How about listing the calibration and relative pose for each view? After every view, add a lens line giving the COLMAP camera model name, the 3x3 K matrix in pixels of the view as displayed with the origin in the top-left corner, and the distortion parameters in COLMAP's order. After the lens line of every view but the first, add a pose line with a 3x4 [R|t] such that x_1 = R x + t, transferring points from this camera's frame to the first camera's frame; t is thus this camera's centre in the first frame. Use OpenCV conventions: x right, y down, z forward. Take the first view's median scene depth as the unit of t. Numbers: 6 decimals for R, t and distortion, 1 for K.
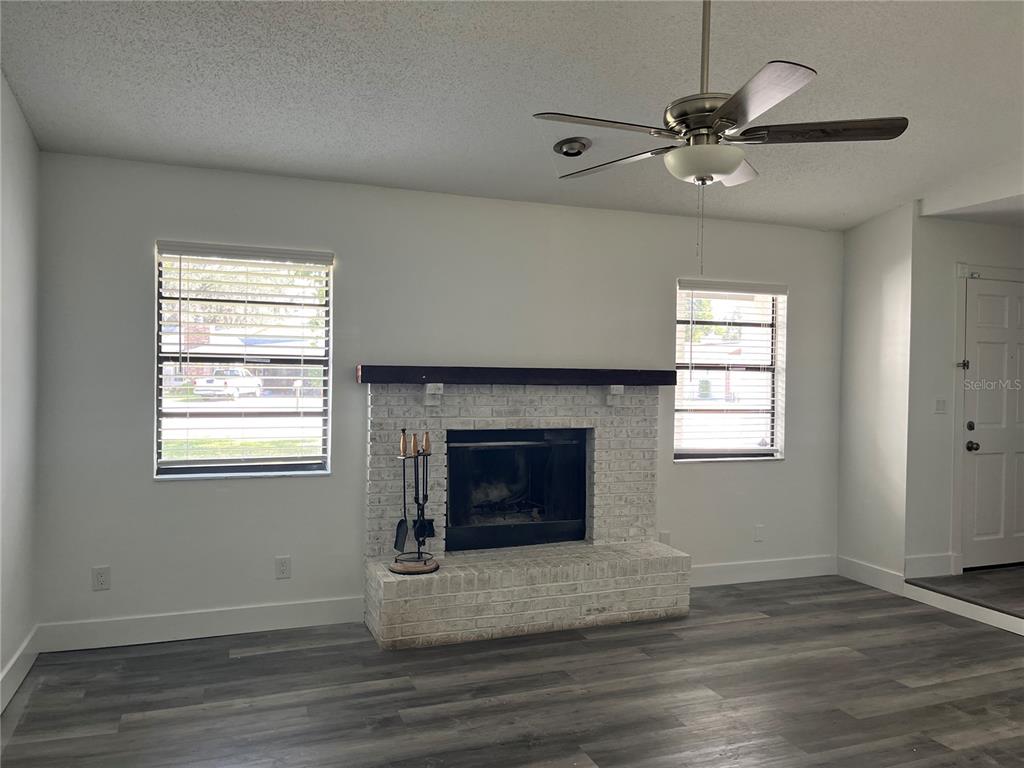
lens RADIAL K [[781.1, 0, 513.8], [0, 781.1, 381.5], [0, 0, 1]] dist [0.053148, -0.055025]
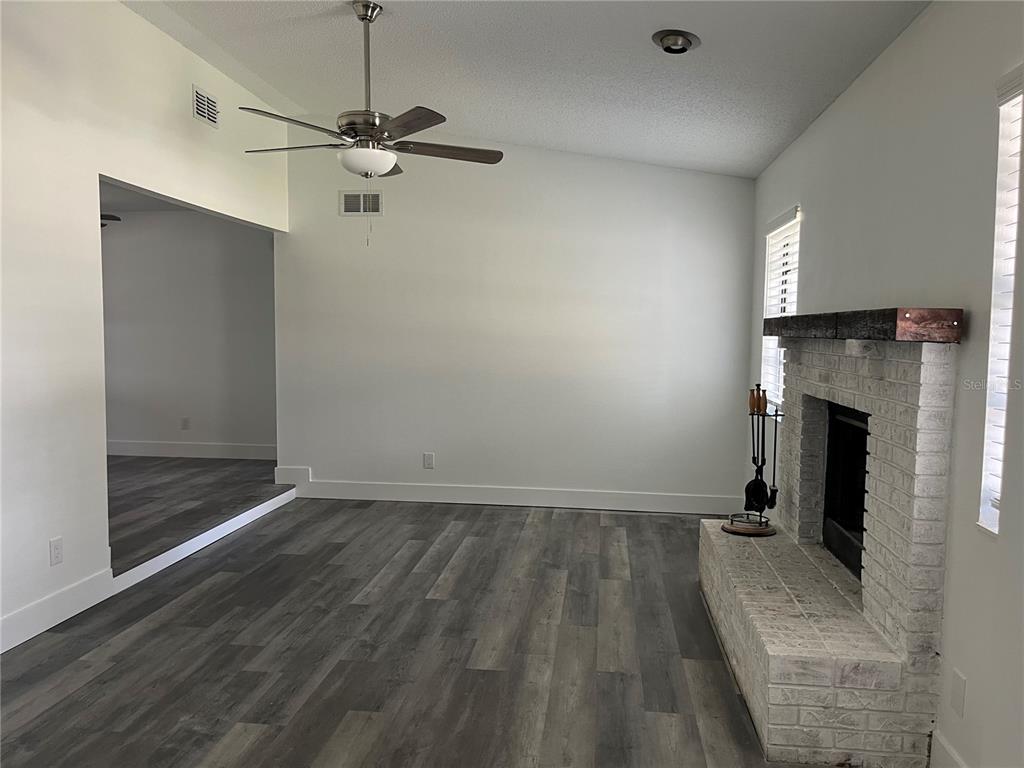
lens RADIAL K [[781.1, 0, 510.9], [0, 781.1, 389.4], [0, 0, 1]] dist [0.053148, -0.055025]
pose [[-0.461292, 0.044446, -0.886134, 1.019163], [-0.035852, 0.996995, 0.068670, 0.016070], [0.886524, 0.063446, -0.458313, 1.421144]]
